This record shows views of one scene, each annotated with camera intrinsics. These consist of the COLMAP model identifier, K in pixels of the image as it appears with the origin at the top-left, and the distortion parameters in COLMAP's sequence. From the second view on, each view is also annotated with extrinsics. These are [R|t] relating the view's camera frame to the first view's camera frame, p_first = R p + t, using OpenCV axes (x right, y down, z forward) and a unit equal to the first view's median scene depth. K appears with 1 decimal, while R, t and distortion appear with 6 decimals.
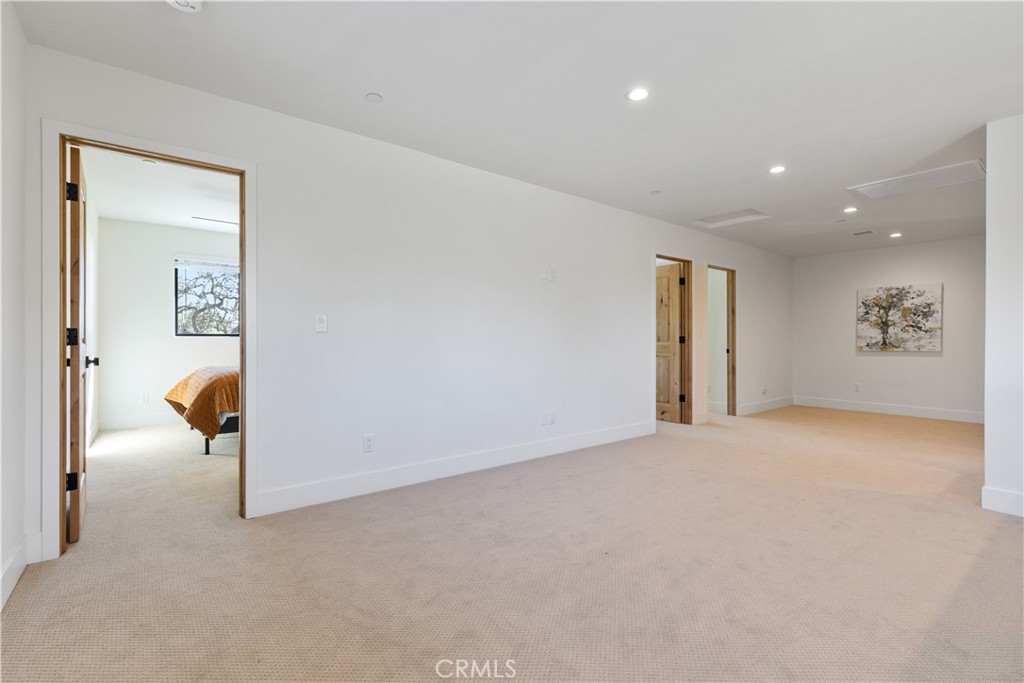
lens RADIAL K [[467.5, 0, 510.6], [0, 467.5, 339.2], [0, 0, 1]] dist [0.006870, -0.002498]
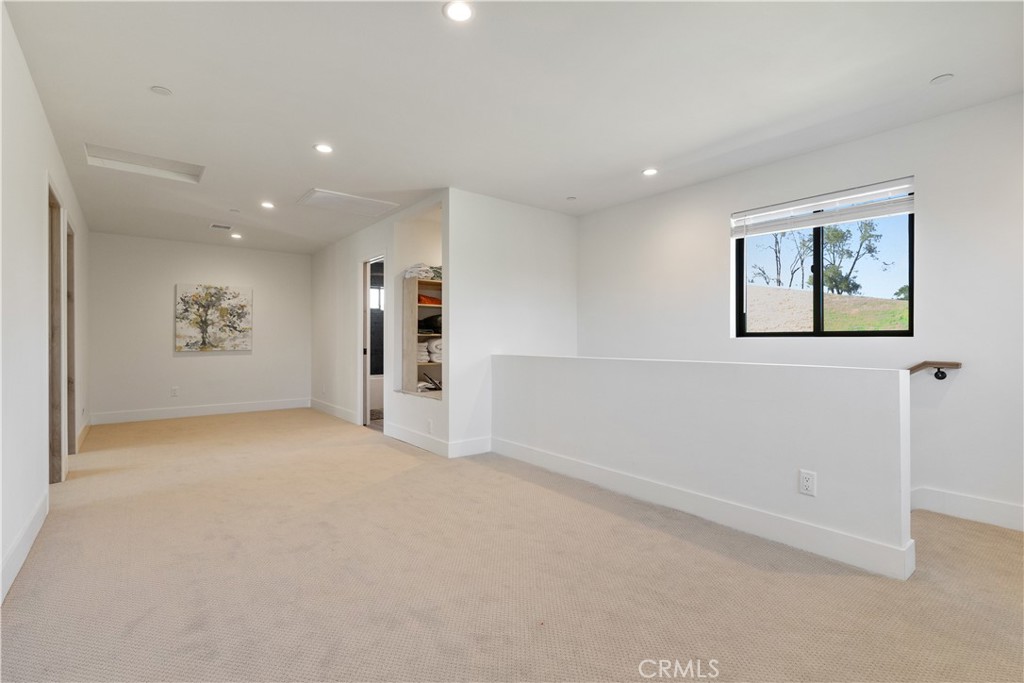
lens RADIAL K [[479.5, 0, 513.0], [0, 479.5, 338.9], [0, 0, 1]] dist [-0.000663, -0.000077]
pose [[-0.011004, -0.000428, 0.999939, -0.204137], [-0.000898, 1.000000, 0.000418, -0.000729], [-0.999939, -0.000893, -0.011004, 0.380632]]
